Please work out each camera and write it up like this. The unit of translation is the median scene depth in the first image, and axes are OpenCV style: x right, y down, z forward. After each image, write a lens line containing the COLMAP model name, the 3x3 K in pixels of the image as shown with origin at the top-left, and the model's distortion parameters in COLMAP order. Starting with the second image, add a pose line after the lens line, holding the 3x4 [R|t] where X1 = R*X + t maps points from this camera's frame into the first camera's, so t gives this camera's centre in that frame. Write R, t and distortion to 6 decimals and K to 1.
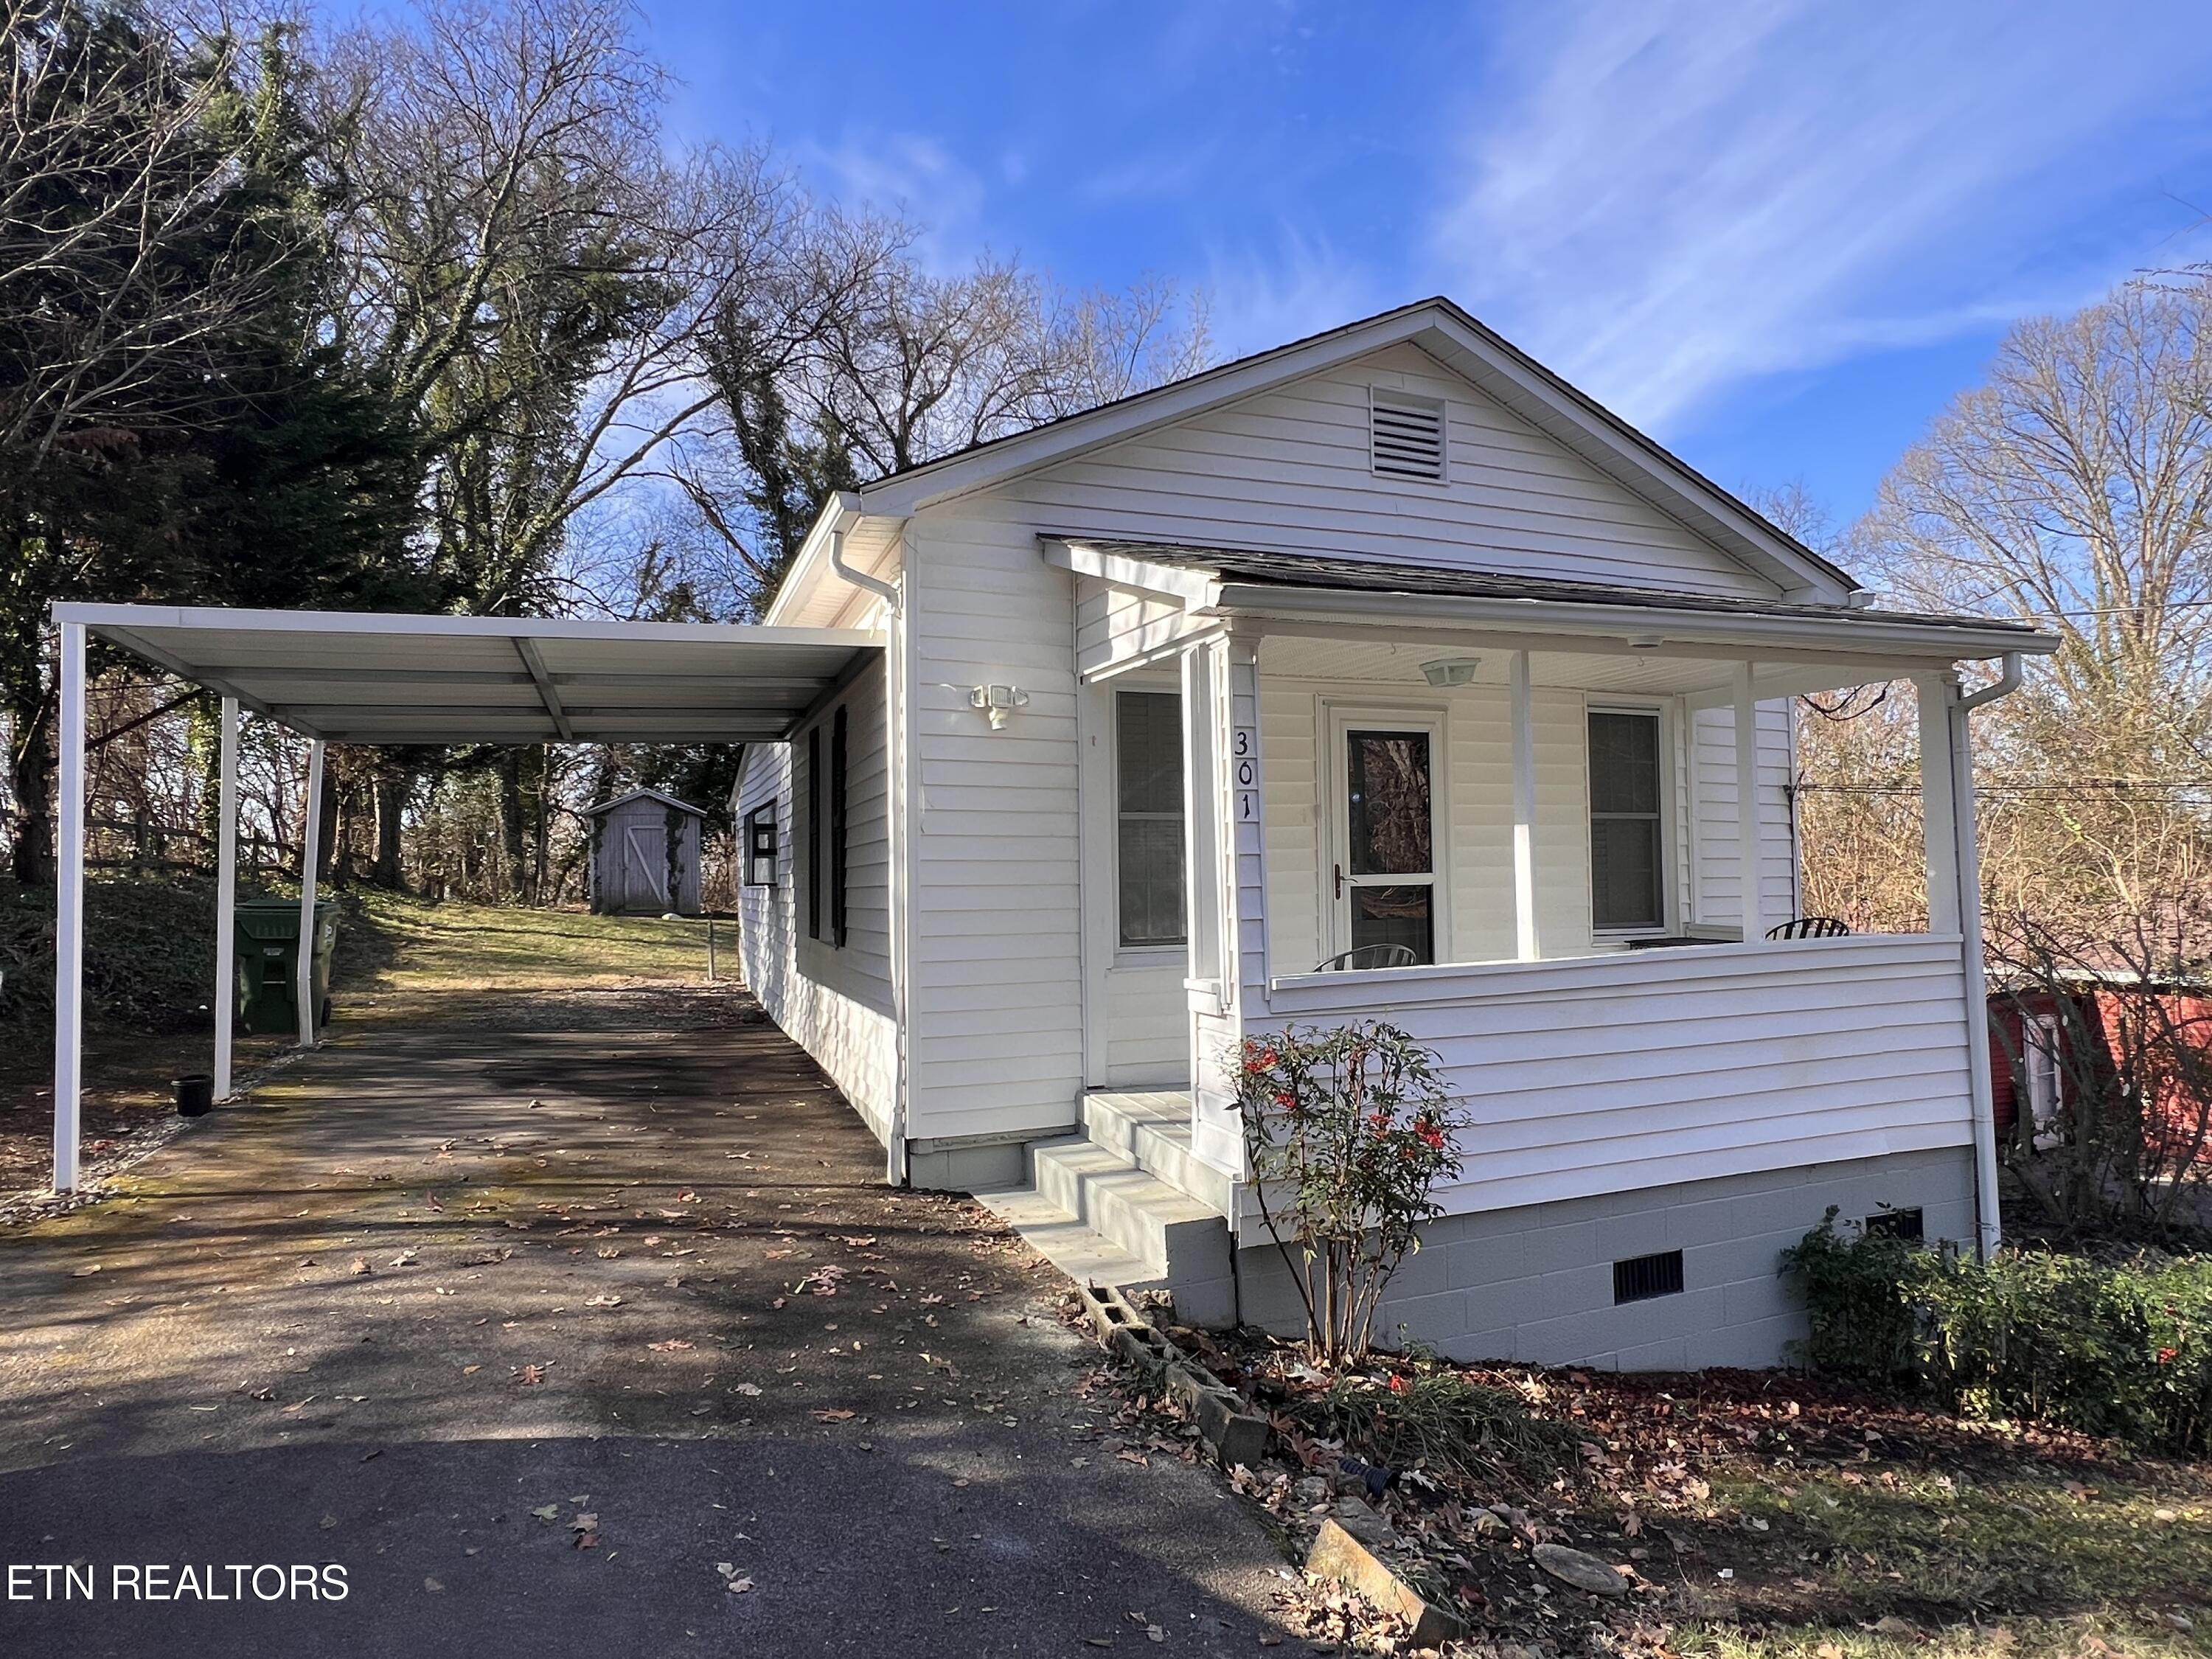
lens RADIAL K [[1239.5, 0, 1108.1], [0, 1239.5, 825.6], [0, 0, 1]] dist [-0.000067, 0.001507]
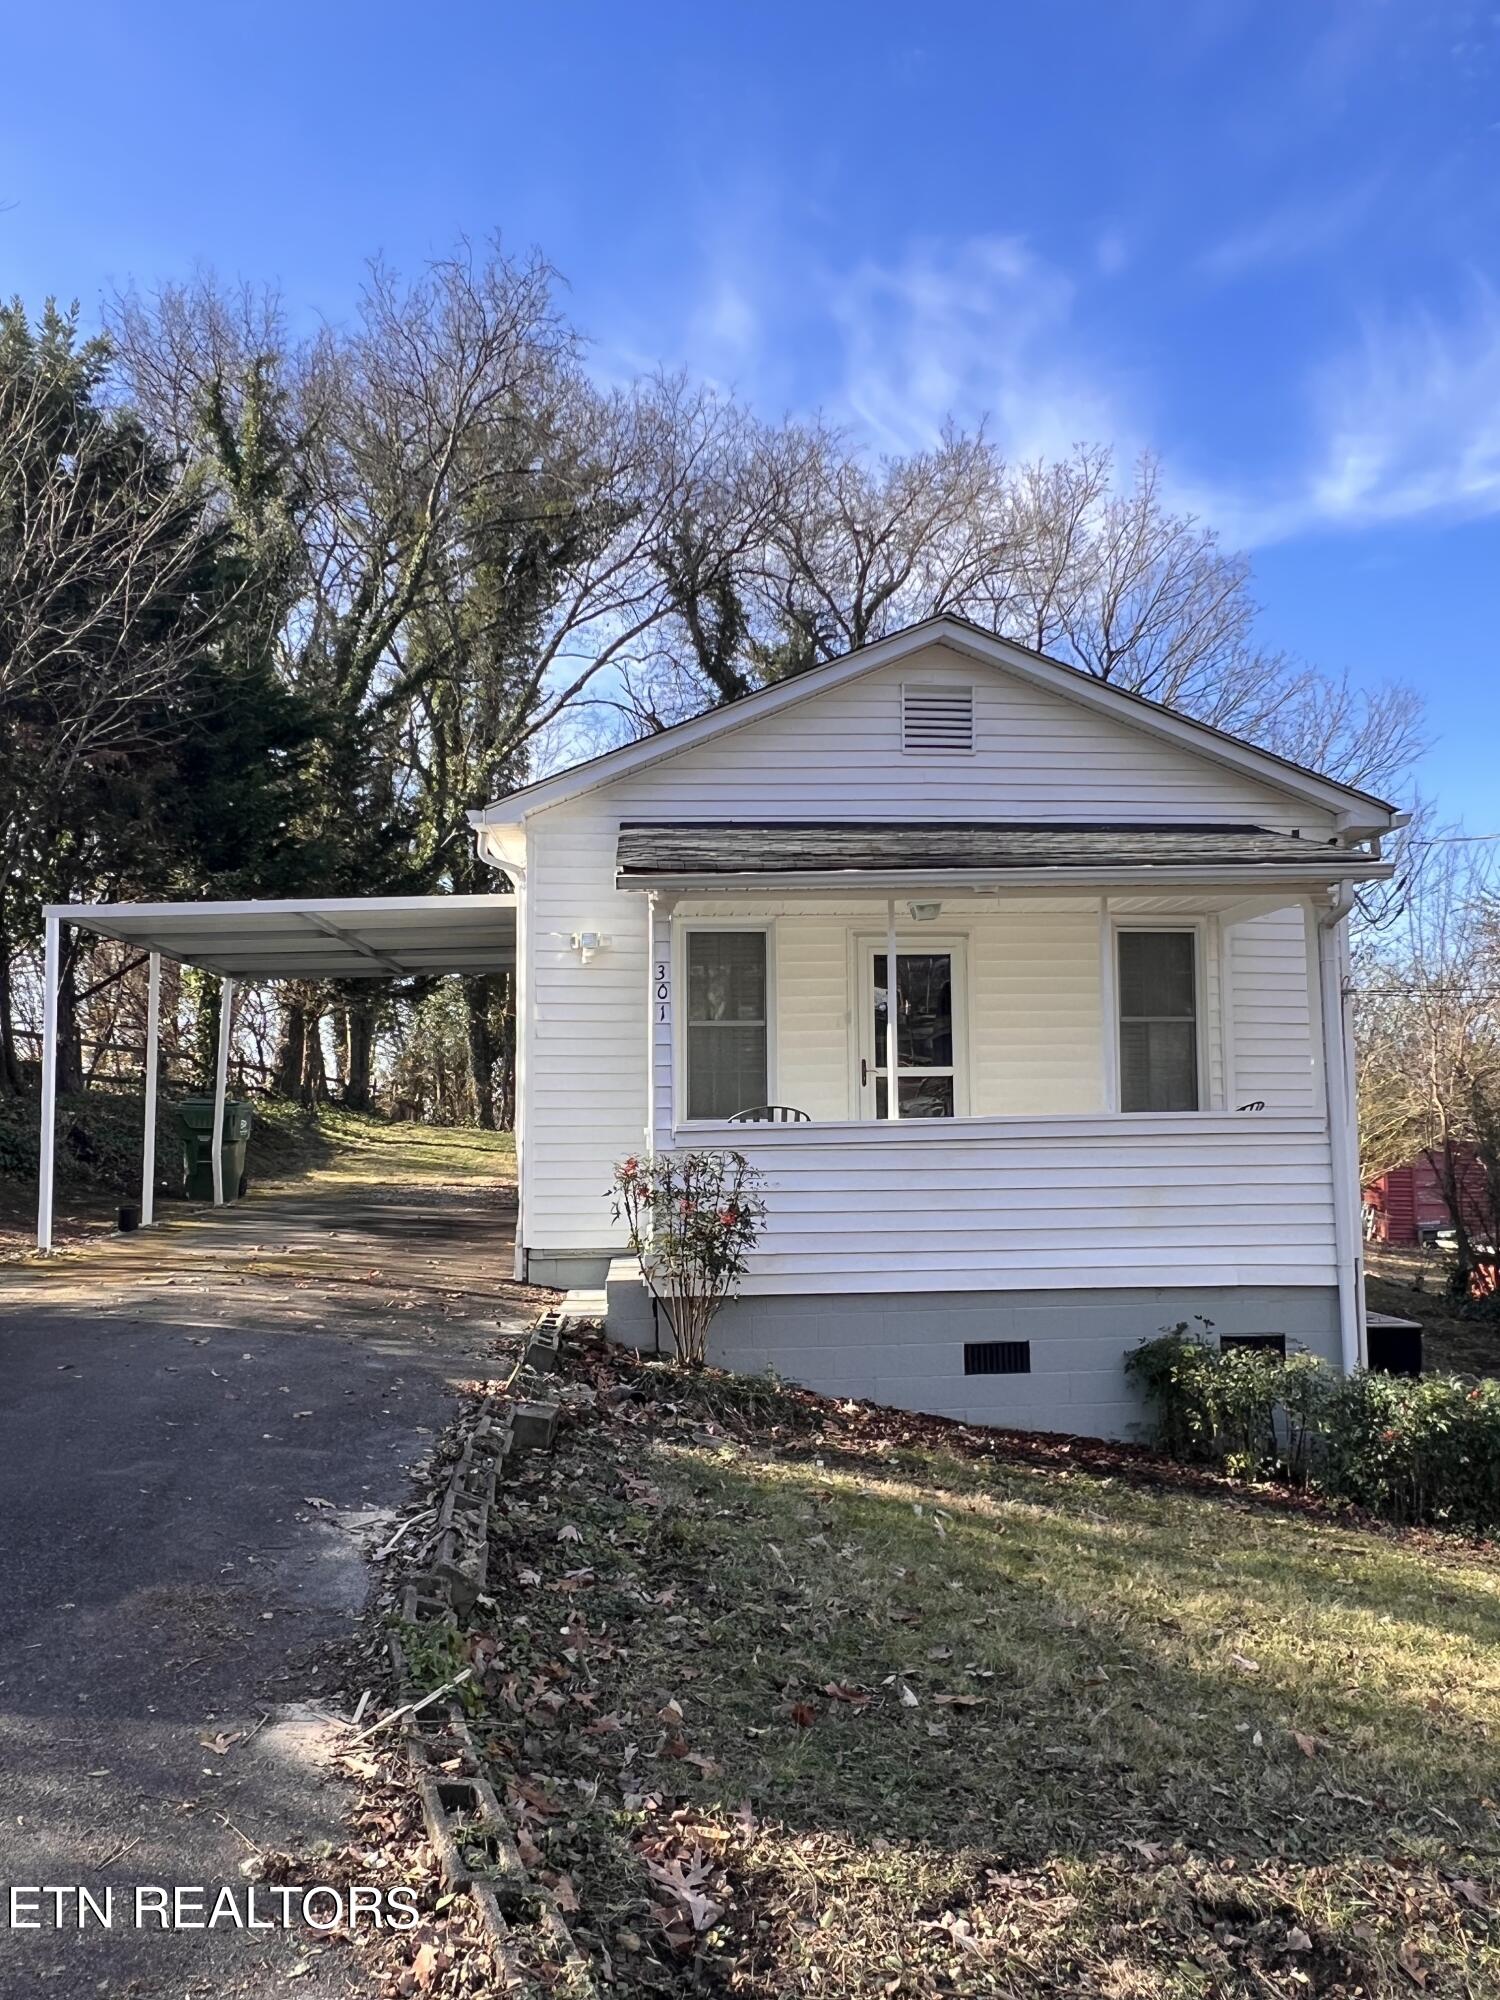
lens RADIAL K [[1490.4, 0, 750.0], [0, 1490.4, 1000.0], [0, 0, 1]] dist [0.000824, -0.001349]
pose [[0.953139, -0.018517, -0.301967, 0.190634], [0.007584, 0.999274, -0.037340, 0.009360], [0.302439, 0.033301, 0.952587, -0.180048]]
